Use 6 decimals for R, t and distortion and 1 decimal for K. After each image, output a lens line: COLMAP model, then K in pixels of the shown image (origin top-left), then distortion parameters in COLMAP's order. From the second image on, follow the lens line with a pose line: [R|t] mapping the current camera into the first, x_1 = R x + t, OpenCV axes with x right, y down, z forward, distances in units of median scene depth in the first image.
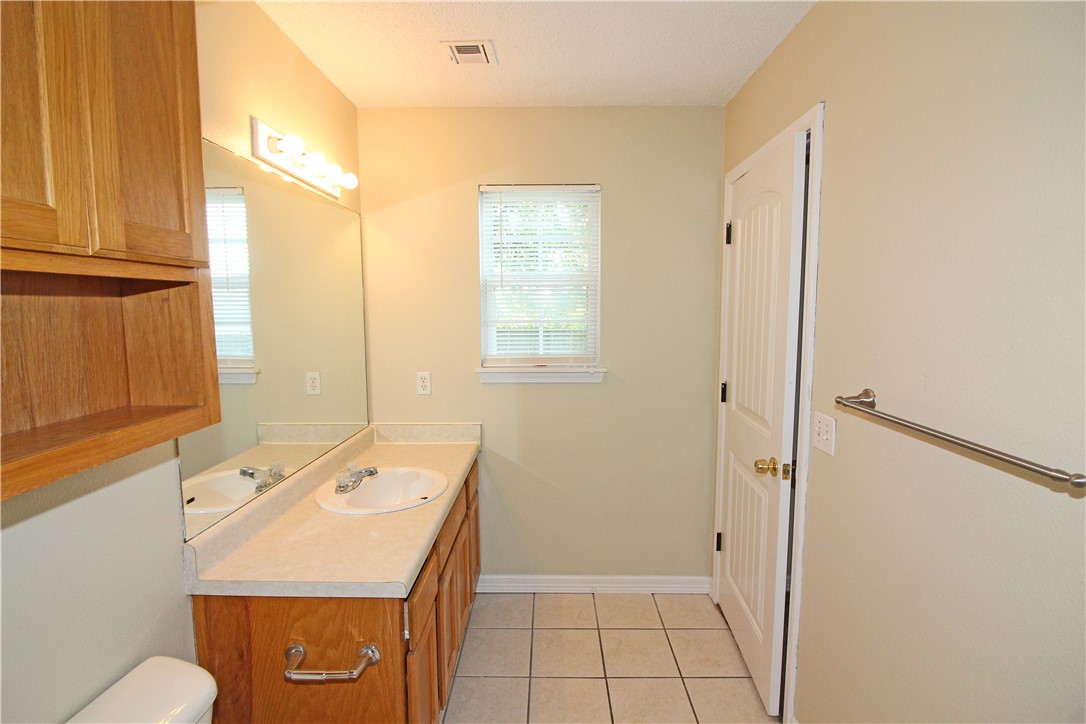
lens RADIAL K [[514.5, 0, 543.0], [0, 514.5, 362.0], [0, 0, 1]] dist [-0.000630, -0.000056]
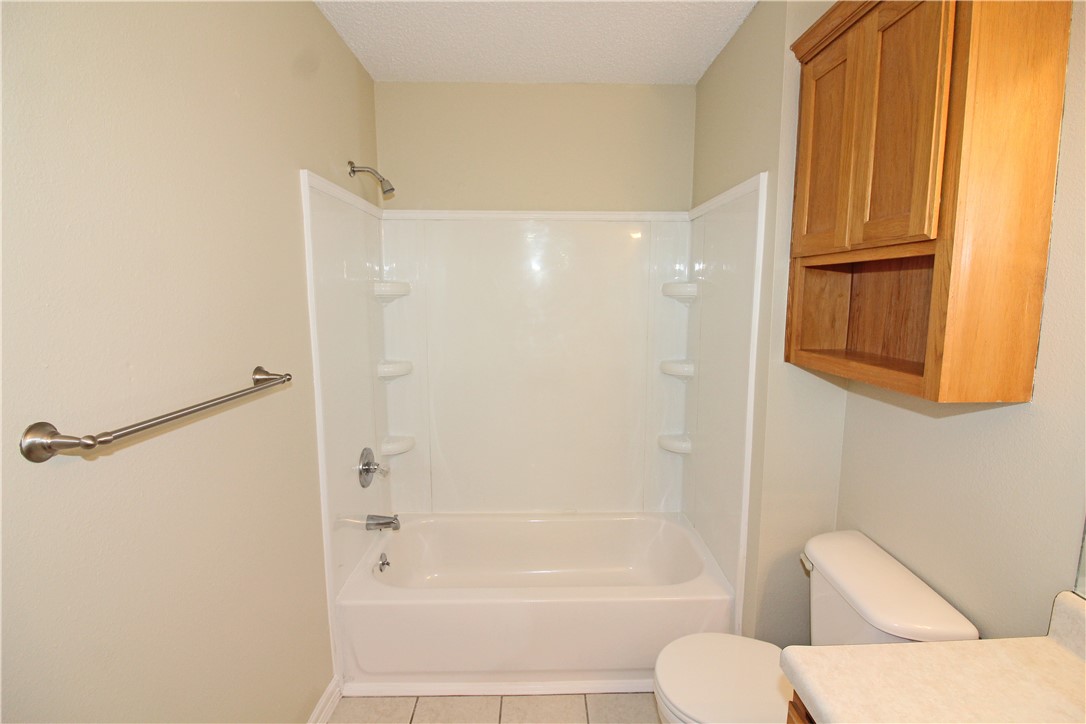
lens RADIAL K [[514.5, 0, 543.0], [0, 514.5, 362.0], [0, 0, 1]] dist [-0.000630, -0.000056]
pose [[-0.999425, 0.008695, -0.032787, 0.143162], [0.000745, 0.971984, 0.235047, -0.210879], [0.033913, 0.234888, -0.971431, 2.261795]]
